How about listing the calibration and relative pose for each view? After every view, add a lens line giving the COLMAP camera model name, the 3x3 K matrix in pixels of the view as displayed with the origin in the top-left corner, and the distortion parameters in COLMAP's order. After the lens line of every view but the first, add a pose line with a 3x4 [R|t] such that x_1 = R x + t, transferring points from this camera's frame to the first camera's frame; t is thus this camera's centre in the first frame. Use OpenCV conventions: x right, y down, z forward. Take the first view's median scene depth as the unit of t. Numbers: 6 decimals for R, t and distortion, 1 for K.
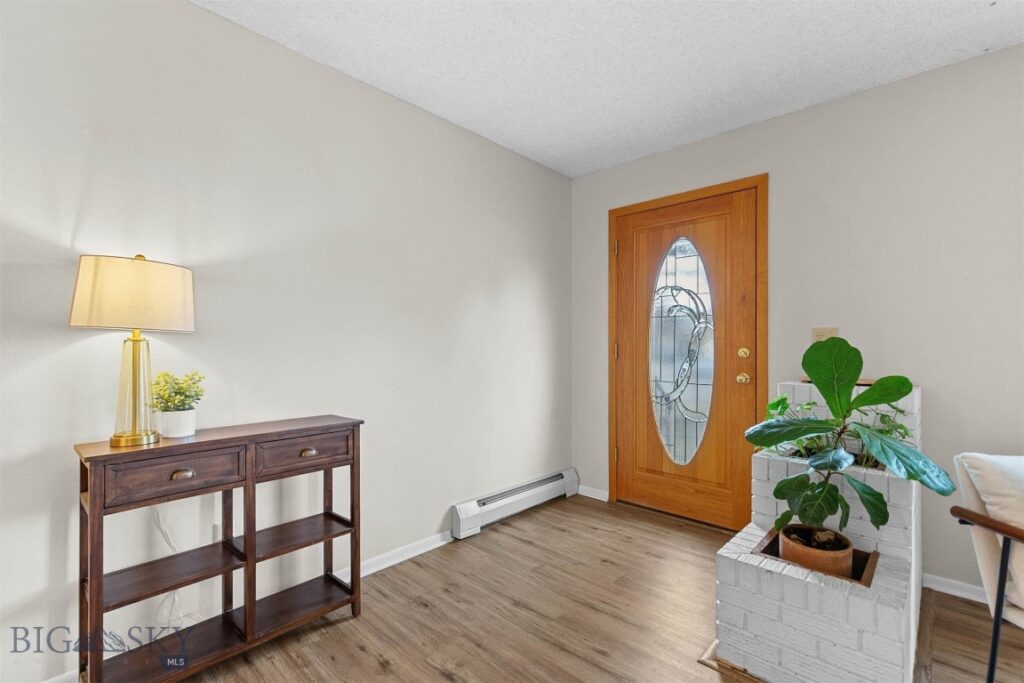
lens RADIAL K [[462.6, 0, 512.0], [0, 462.6, 344.0], [0, 0, 1]] dist [0.007380, -0.001639]
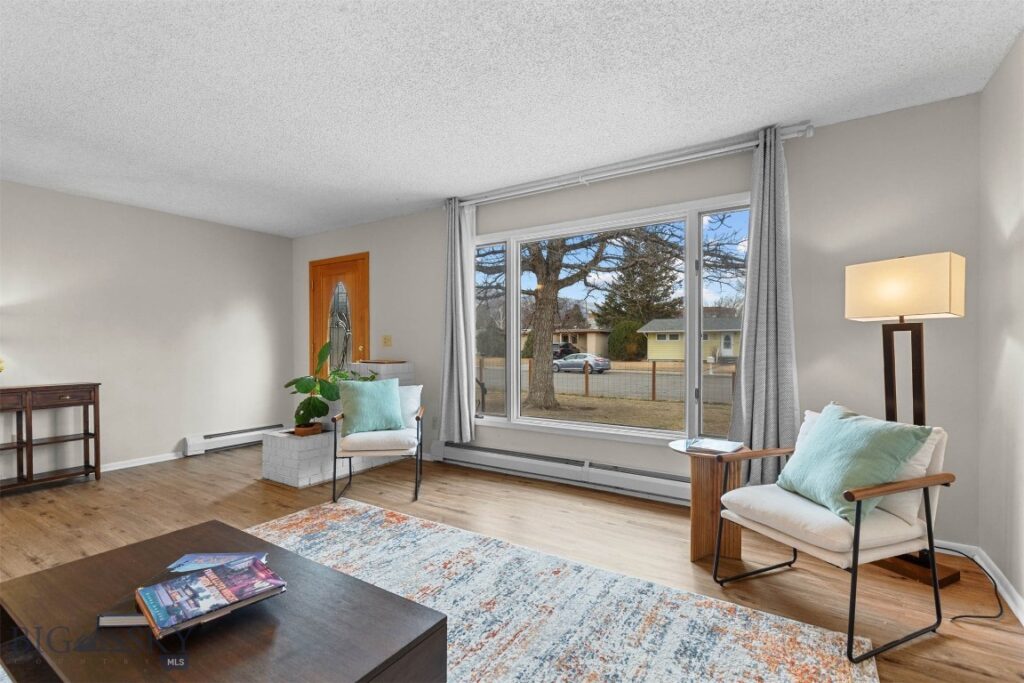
lens RADIAL K [[462.6, 0, 503.4], [0, 462.6, 350.1], [0, 0, 1]] dist [0.007380, -0.001639]
pose [[0.985262, -0.007501, 0.170886, 0.804244], [0.005186, 0.999889, 0.013991, 0.003903], [-0.170972, -0.012898, 0.985191, -0.973788]]
